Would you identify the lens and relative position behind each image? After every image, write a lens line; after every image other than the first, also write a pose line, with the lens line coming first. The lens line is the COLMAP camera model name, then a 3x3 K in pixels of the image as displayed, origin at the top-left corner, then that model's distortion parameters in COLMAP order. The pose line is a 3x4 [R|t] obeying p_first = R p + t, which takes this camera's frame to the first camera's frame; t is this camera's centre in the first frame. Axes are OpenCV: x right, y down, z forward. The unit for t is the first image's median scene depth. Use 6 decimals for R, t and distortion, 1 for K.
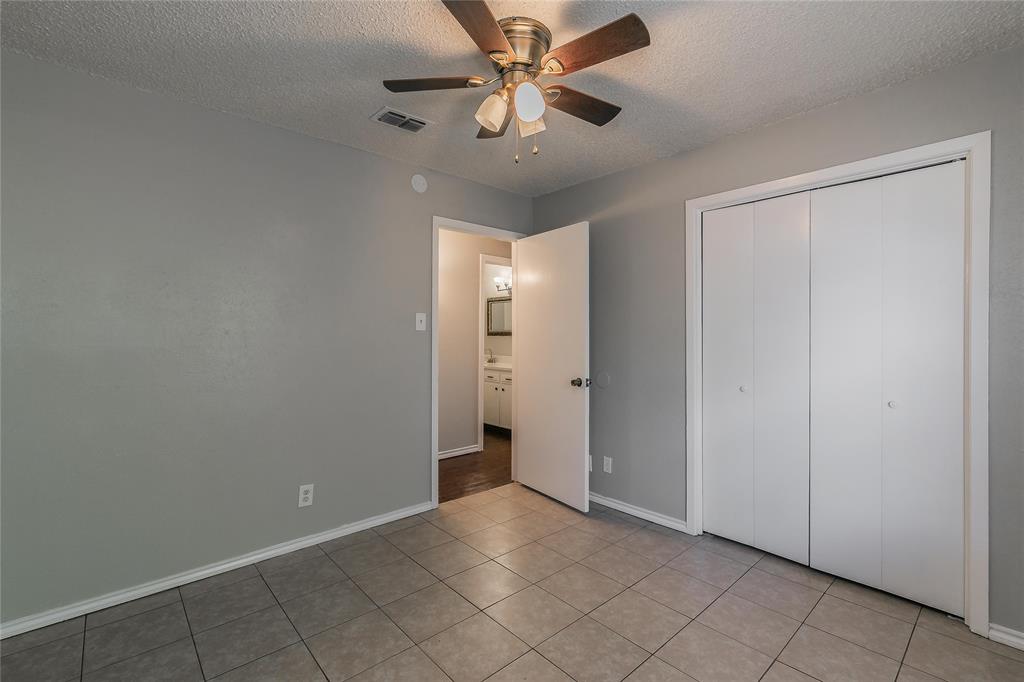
lens RADIAL K [[446.6, 0, 521.3], [0, 446.6, 339.9], [0, 0, 1]] dist [-0.002598, 0.001689]
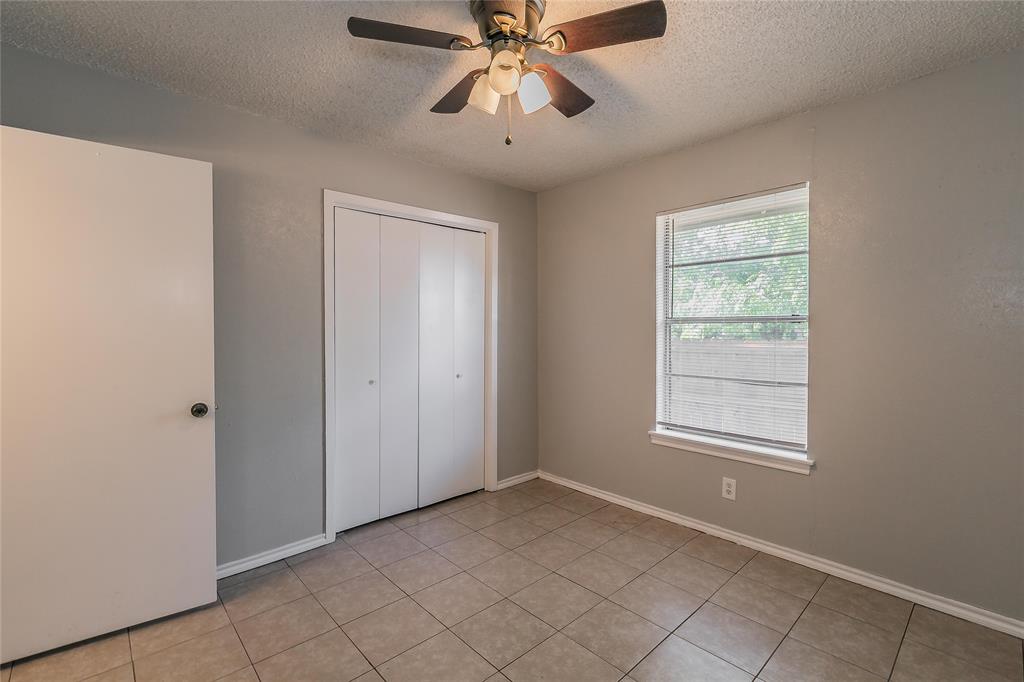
lens RADIAL K [[446.6, 0, 515.1], [0, 446.6, 339.6], [0, 0, 1]] dist [-0.002598, 0.001689]
pose [[0.007447, -0.026507, 0.999621, -0.602360], [0.013933, 0.999554, 0.026402, -0.017980], [-0.999875, 0.013732, 0.007813, 0.642116]]
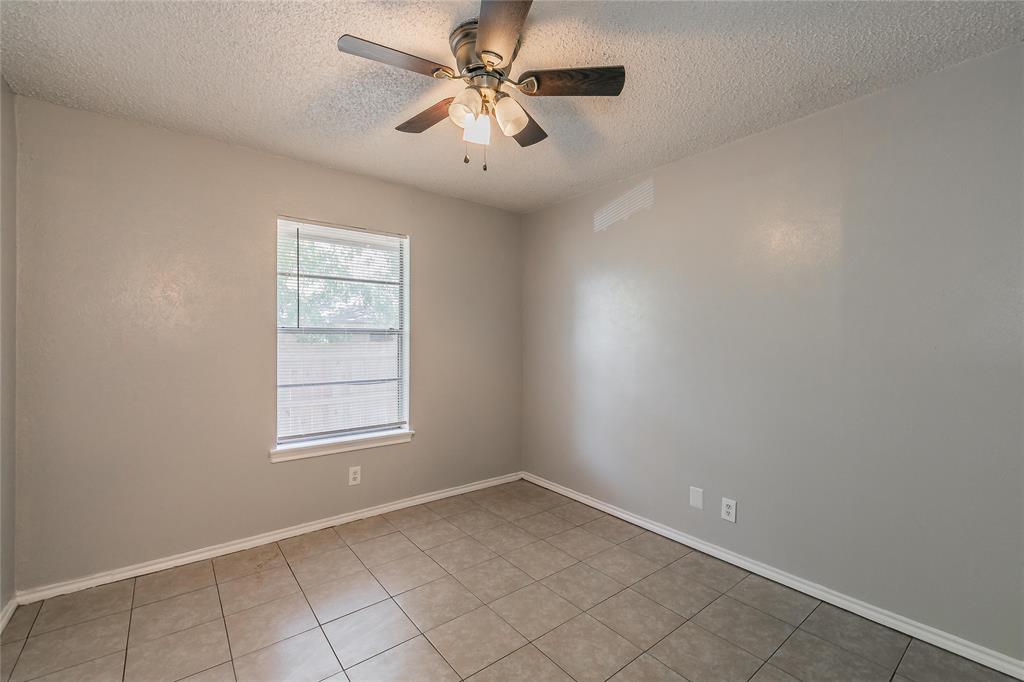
lens RADIAL K [[446.6, 0, 507.4], [0, 446.6, 338.1], [0, 0, 1]] dist [-0.002598, 0.001689]
pose [[-0.995761, -0.010368, 0.091393, -0.098280], [-0.008982, 0.999839, 0.015561, -0.032406], [-0.091539, 0.014674, -0.995693, 1.305772]]
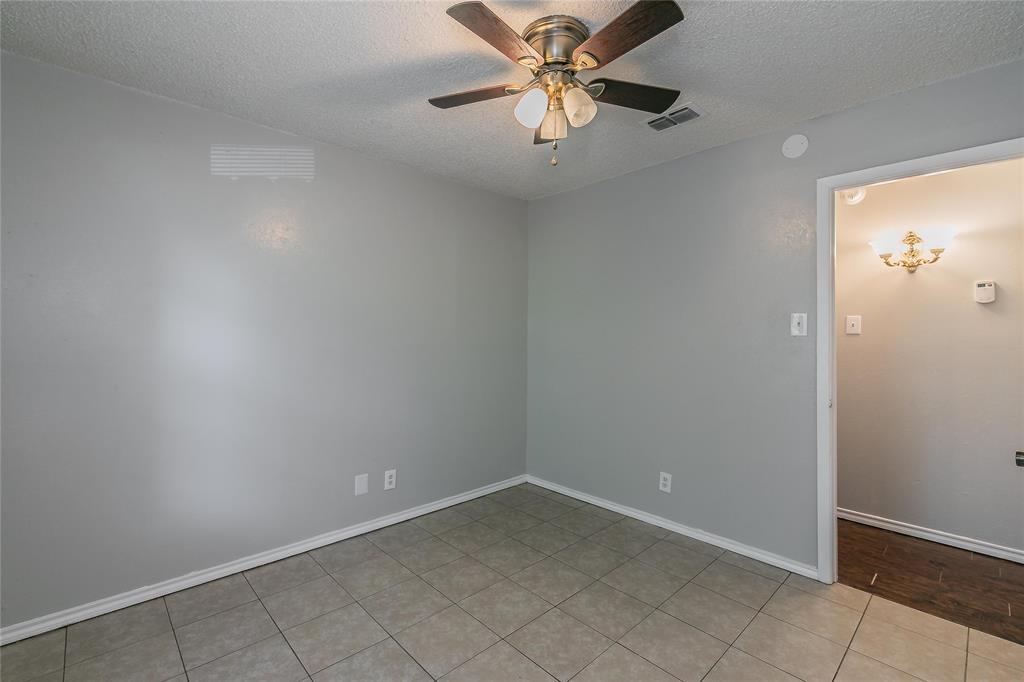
lens RADIAL K [[446.6, 0, 517.4], [0, 446.6, 340.3], [0, 0, 1]] dist [-0.002598, 0.001689]
pose [[0.016560, 0.006929, -0.999839, 0.634221], [-0.015687, 0.999855, 0.006669, -0.012839], [0.999740, 0.015575, 0.016666, 0.597839]]
